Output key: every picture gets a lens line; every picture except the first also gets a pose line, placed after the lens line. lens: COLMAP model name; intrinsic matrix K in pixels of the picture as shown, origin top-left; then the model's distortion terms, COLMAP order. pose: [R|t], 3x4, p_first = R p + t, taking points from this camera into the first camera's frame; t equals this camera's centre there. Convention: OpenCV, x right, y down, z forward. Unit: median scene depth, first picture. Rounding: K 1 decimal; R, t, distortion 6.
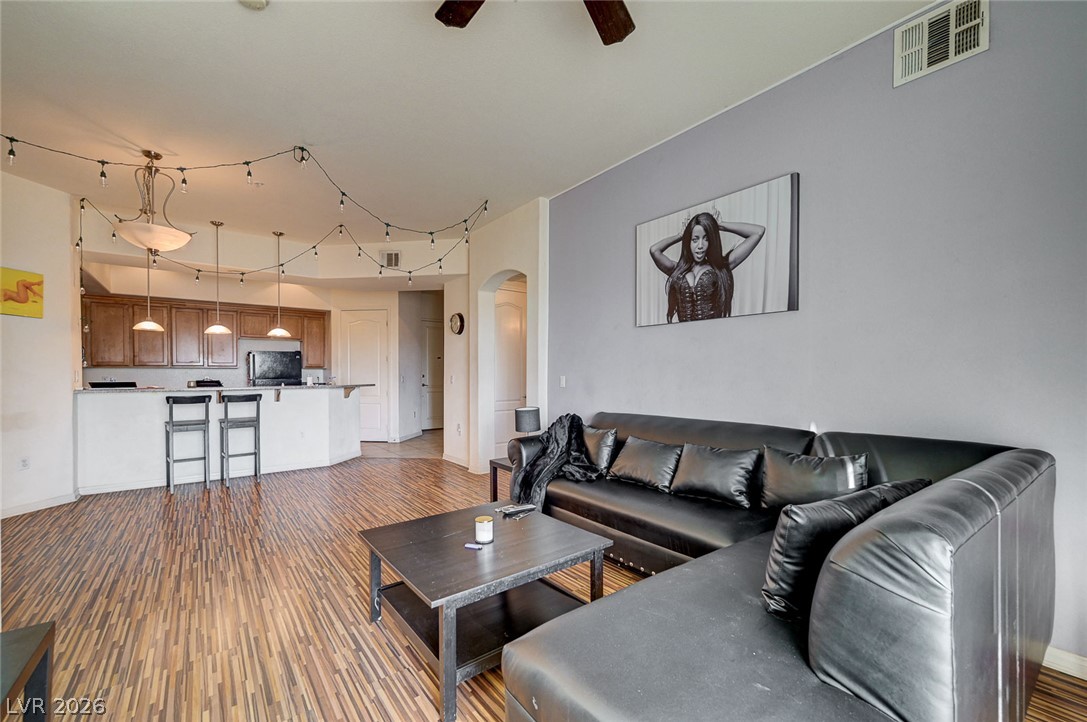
lens RADIAL K [[443.2, 0, 541.4], [0, 443.2, 364.2], [0, 0, 1]] dist [-0.000692, -0.000011]
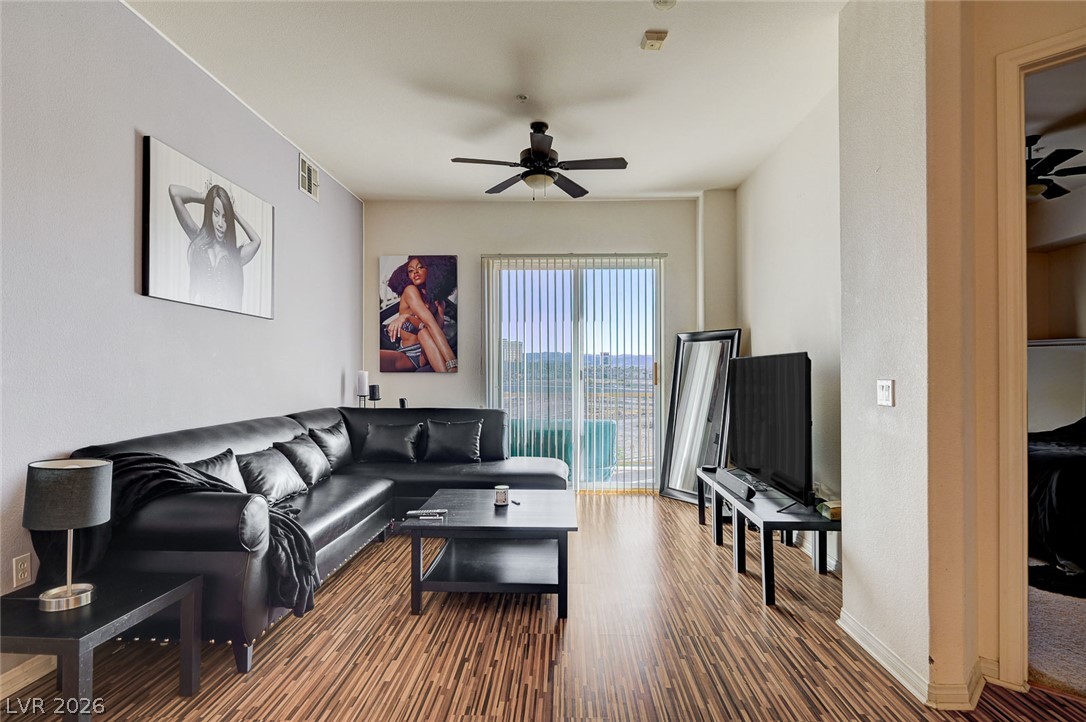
lens RADIAL K [[562.6, 0, 540.4], [0, 562.6, 369.1], [0, 0, 1]] dist [-0.000501, -0.001787]
pose [[-0.772650, 0.004626, 0.634816, -0.818549], [-0.013520, 0.999627, -0.023741, 0.033868], [-0.634688, -0.026926, -0.772299, 1.445017]]
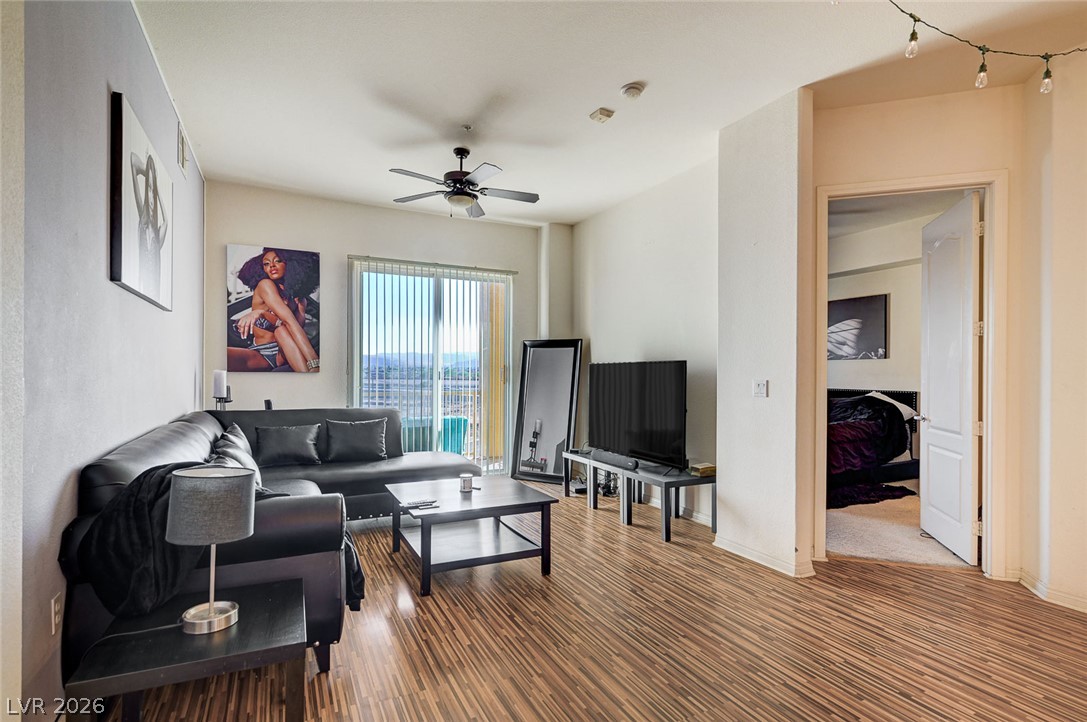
lens RADIAL K [[539.9, 0, 538.6], [0, 539.9, 375.6], [0, 0, 1]] dist [-0.002795, 0.002961]
pose [[-0.982173, -0.005945, 0.187885, -0.452414], [-0.009423, 0.999800, -0.017622, 0.038691], [-0.187742, -0.019078, -0.982033, 1.767141]]
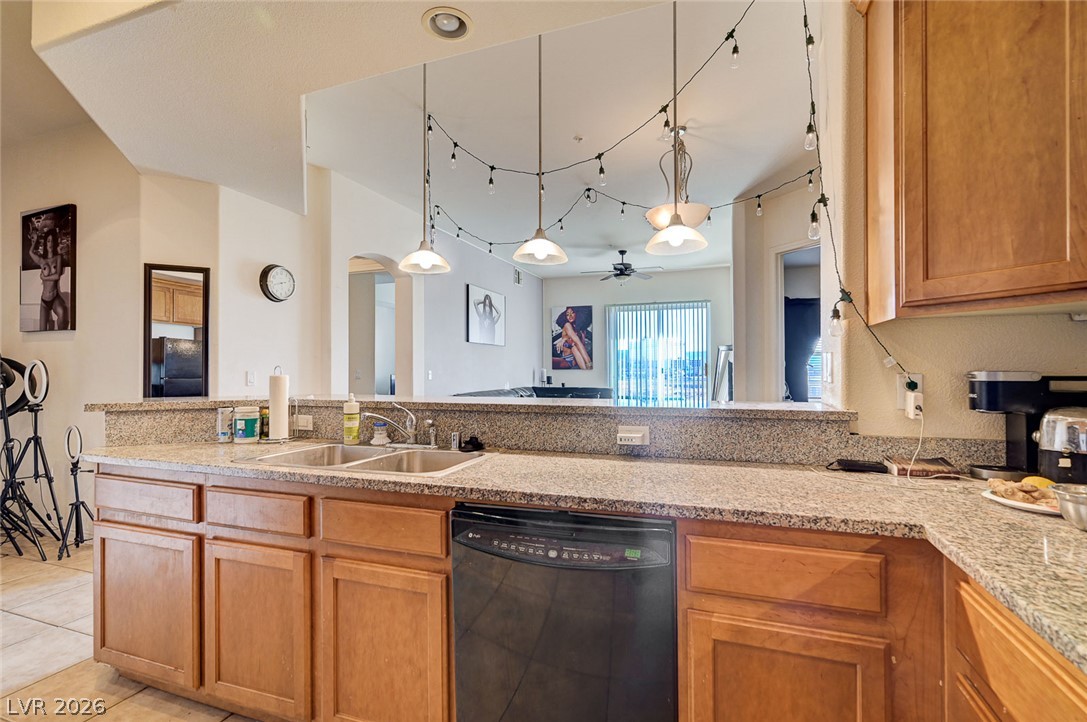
lens RADIAL K [[504.8, 0, 538.1], [0, 504.8, 368.8], [0, 0, 1]] dist [0.003018, -0.001439]
pose [[-0.533495, 0.006107, 0.845781, -1.839525], [-0.014205, 0.999768, -0.016179, 0.055643], [-0.845684, -0.020646, -0.533285, 2.095586]]
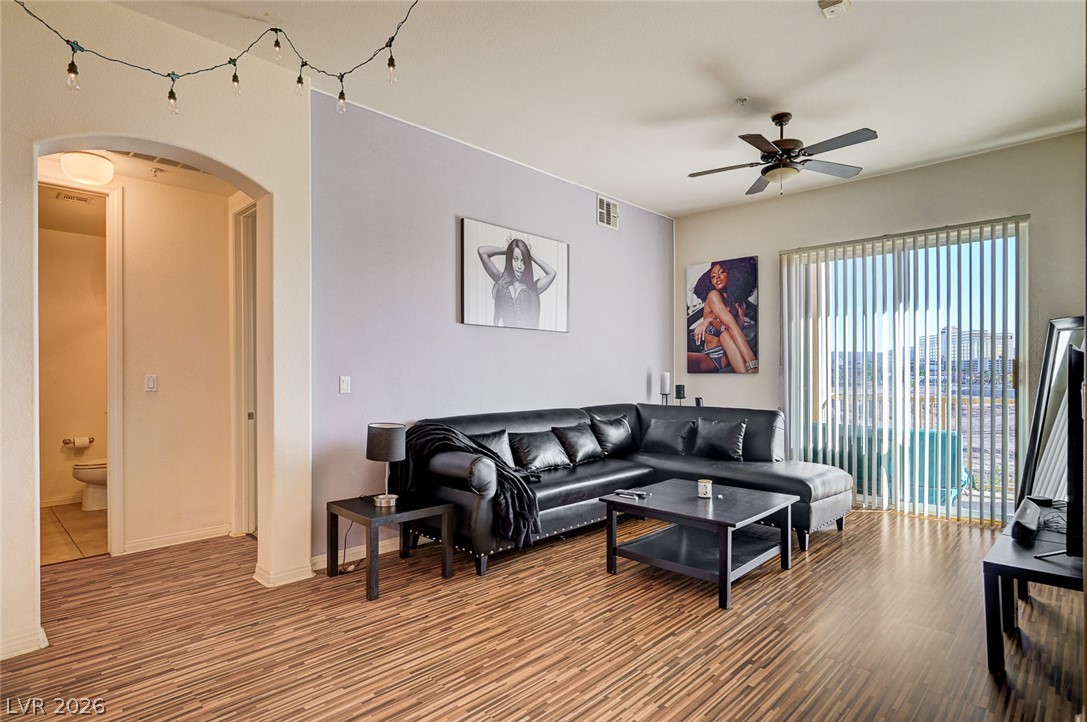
lens RADIAL K [[563.2, 0, 542.1], [0, 563.2, 377.0], [0, 0, 1]] dist [-0.000501, -0.001787]
pose [[-0.148637, -0.003426, 0.988886, -1.154478], [-0.019386, 0.999812, 0.000550, 0.029455], [-0.988702, -0.019089, -0.148676, 1.160663]]
